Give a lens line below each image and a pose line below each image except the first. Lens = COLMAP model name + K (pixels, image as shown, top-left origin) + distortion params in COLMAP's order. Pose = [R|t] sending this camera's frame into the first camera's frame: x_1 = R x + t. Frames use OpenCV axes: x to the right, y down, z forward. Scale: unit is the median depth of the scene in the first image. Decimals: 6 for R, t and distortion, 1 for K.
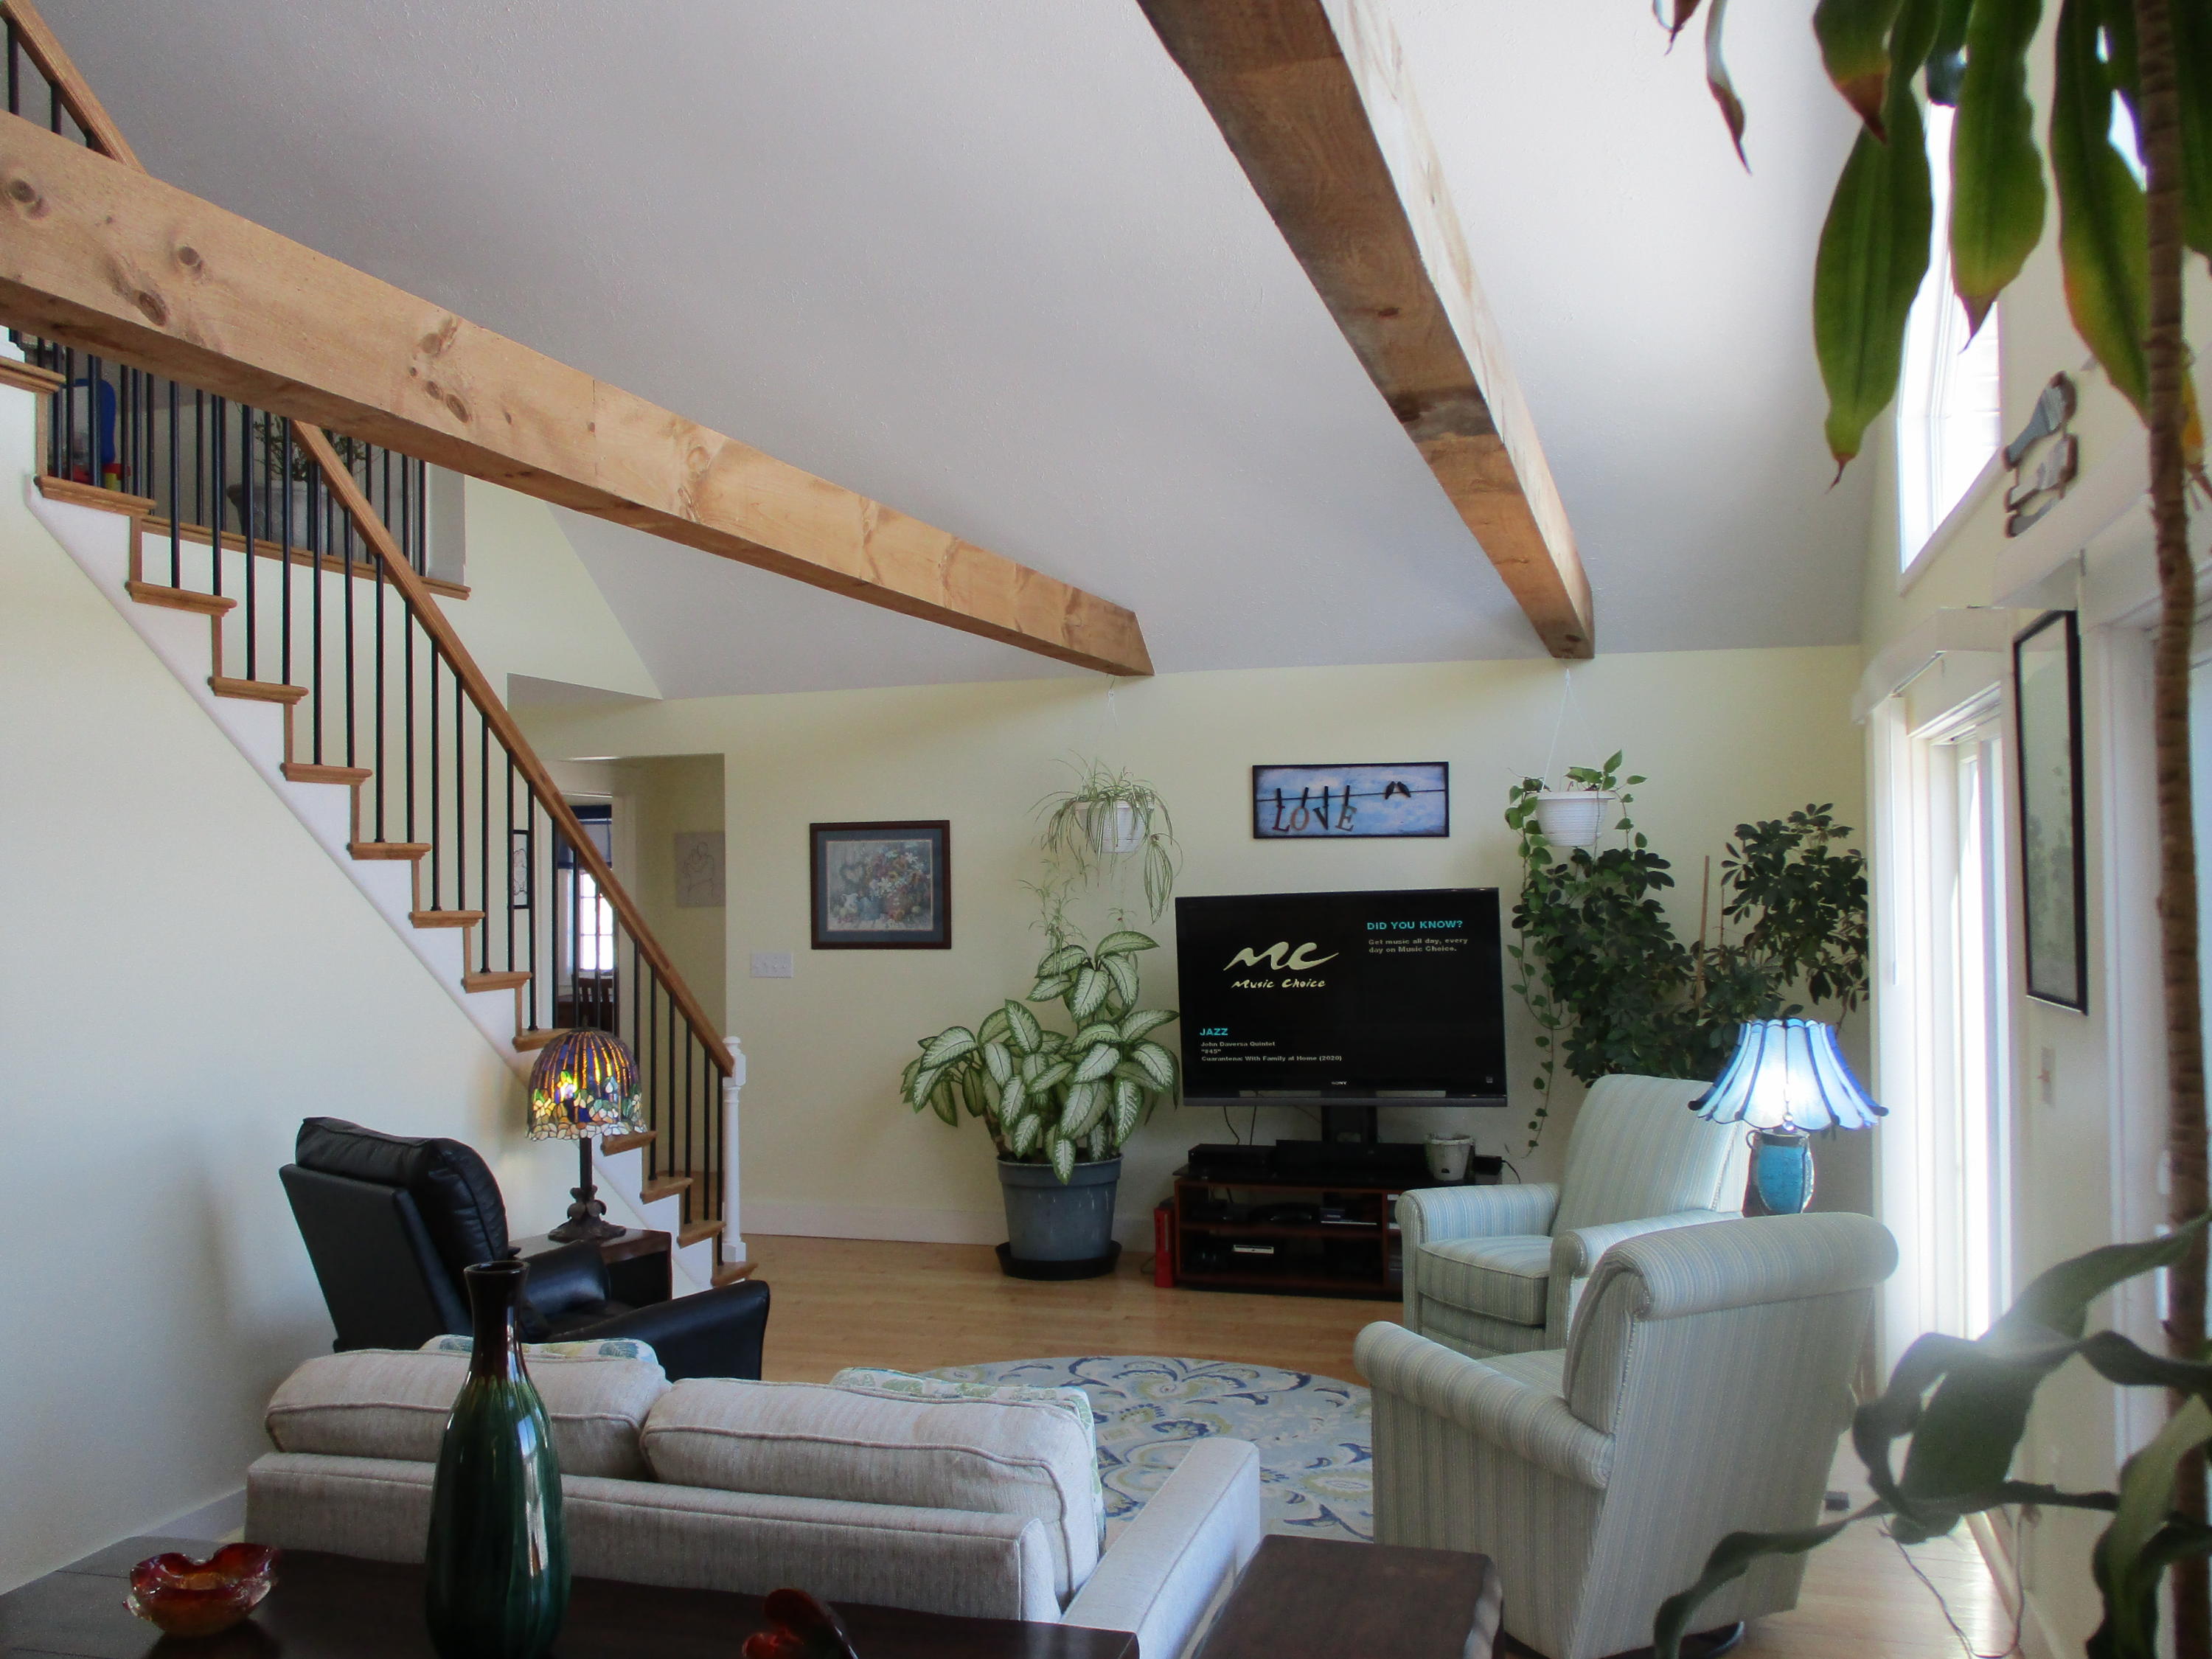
lens RADIAL K [[1895.6, 0, 1142.0], [0, 1895.6, 824.3], [0, 0, 1]] dist [-0.010772, 0.012080]
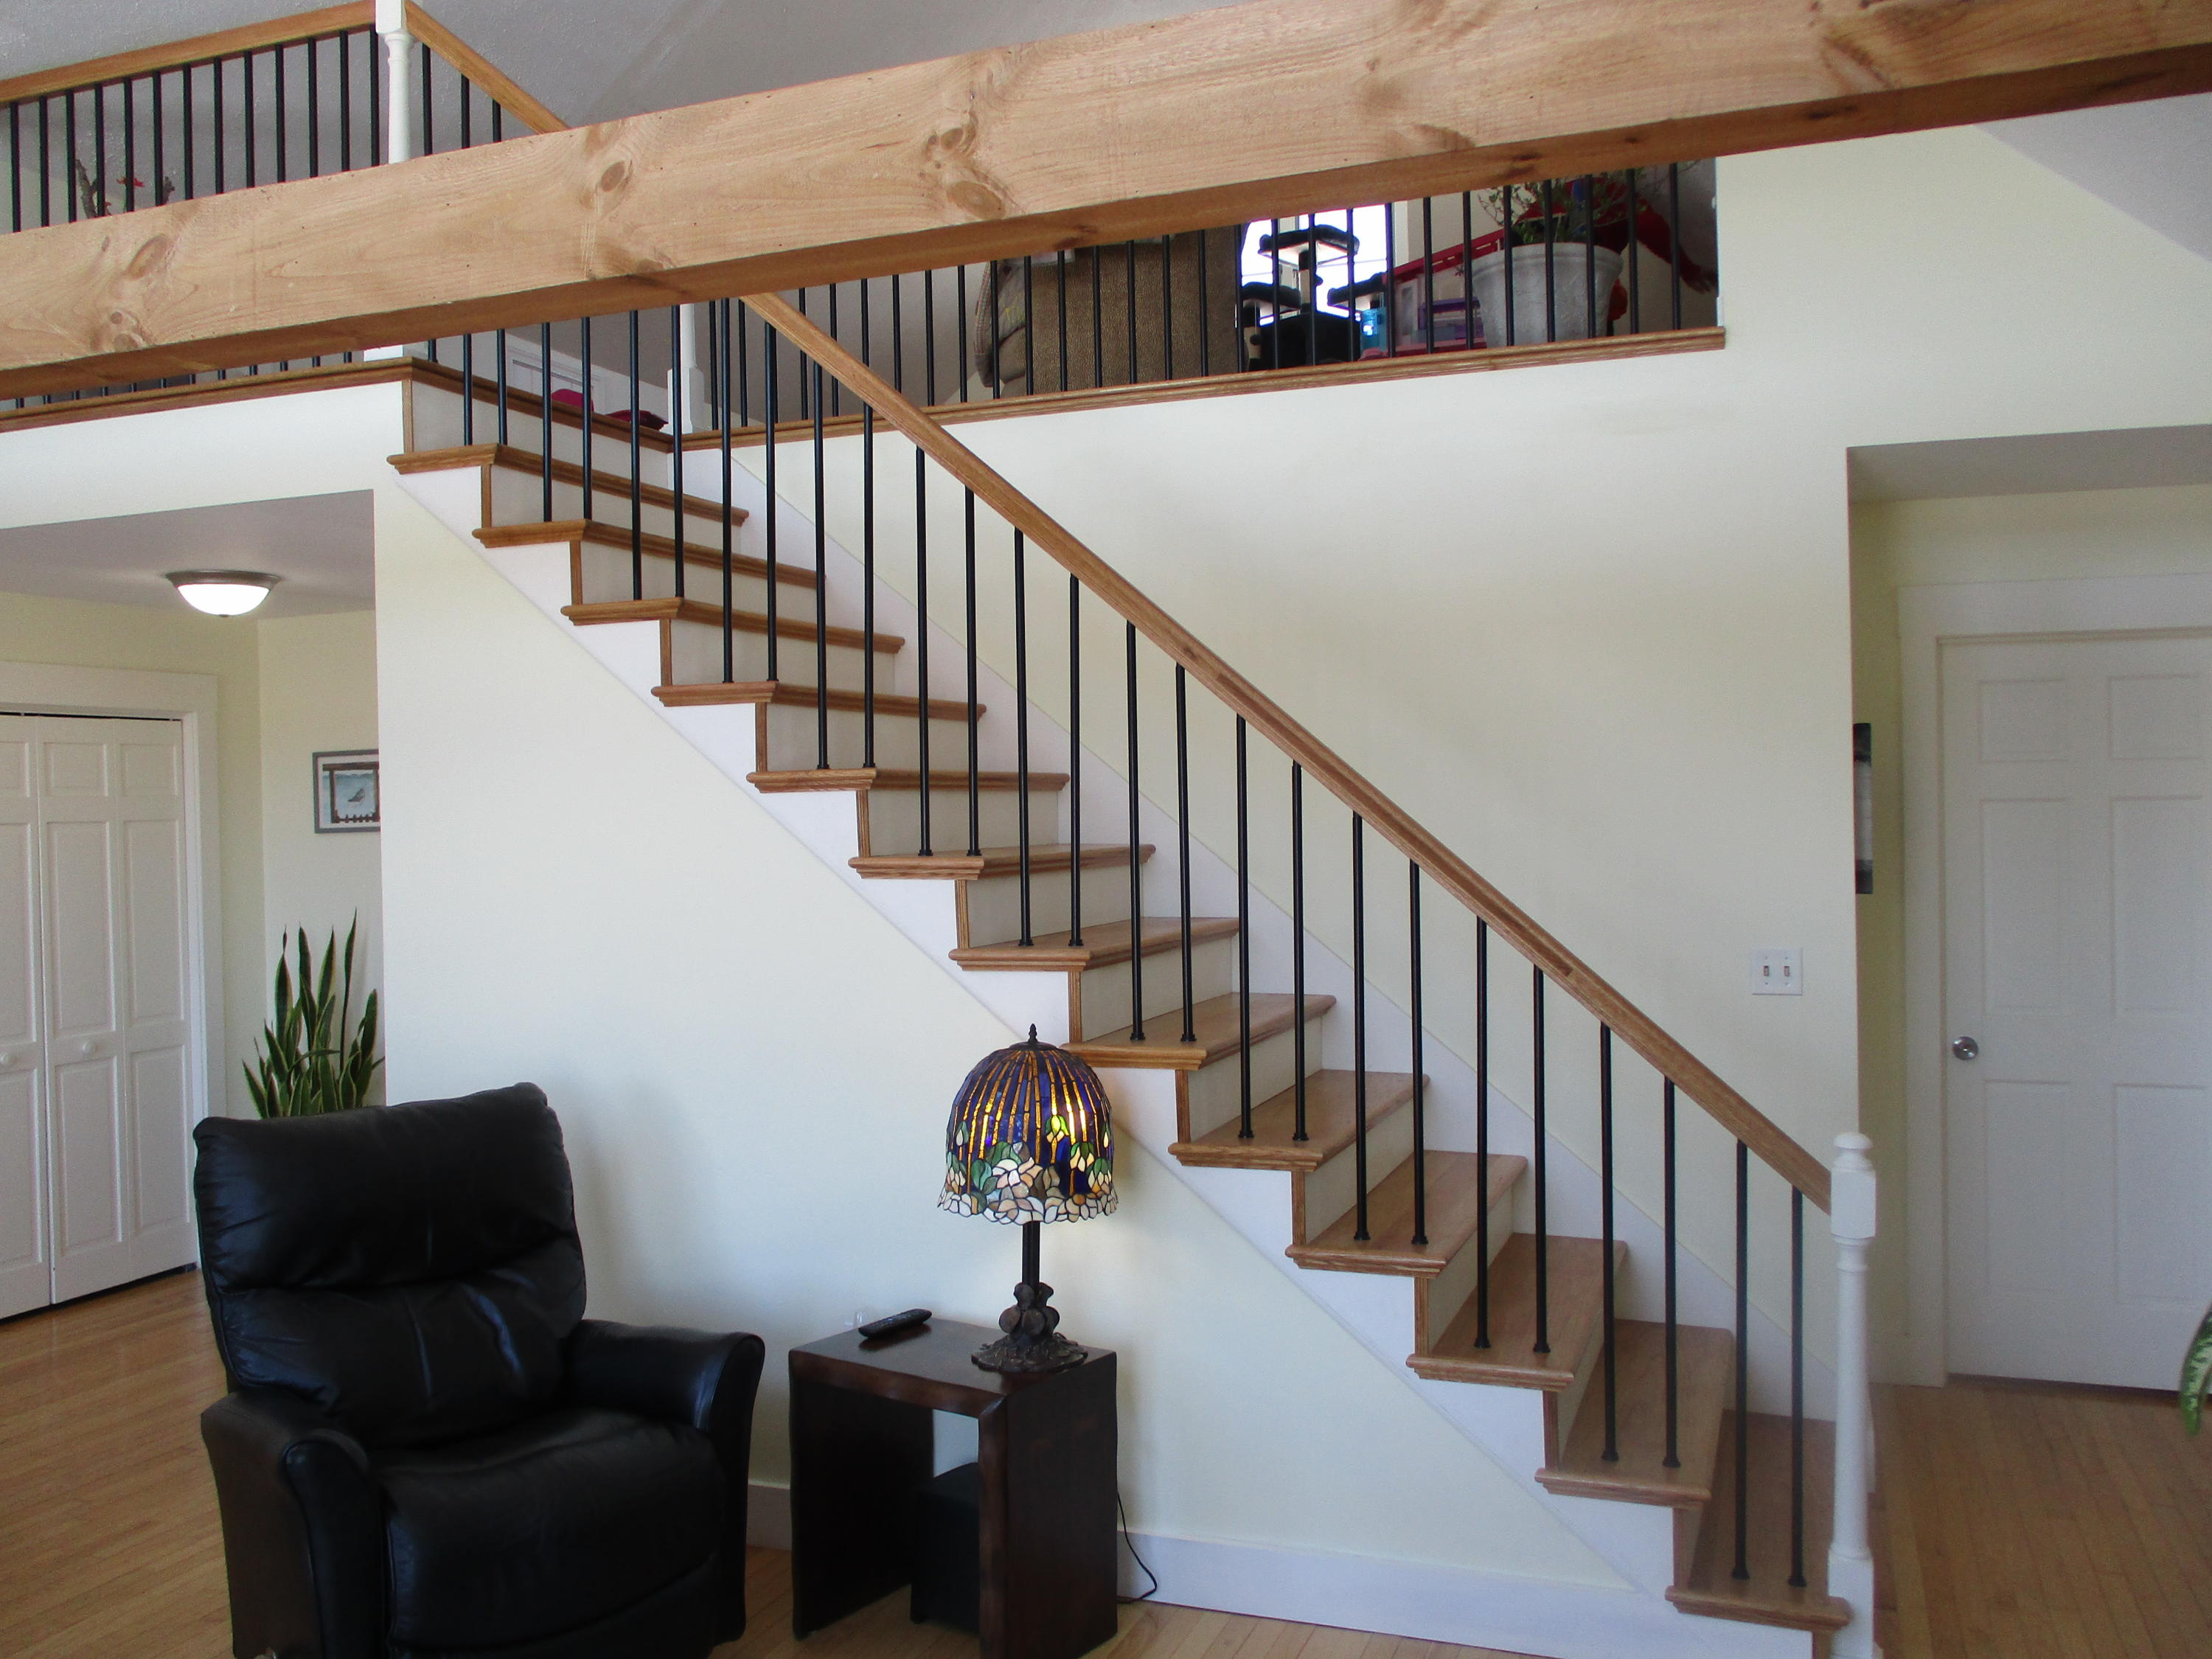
lens RADIAL K [[1895.6, 0, 1142.0], [0, 1895.6, 824.3], [0, 0, 1]] dist [-0.010772, 0.012080]
pose [[-0.102959, 0.013770, -0.994590, 0.358999], [0.046854, 0.998861, 0.008979, 0.031062], [0.993582, -0.045676, -0.103487, 1.171795]]
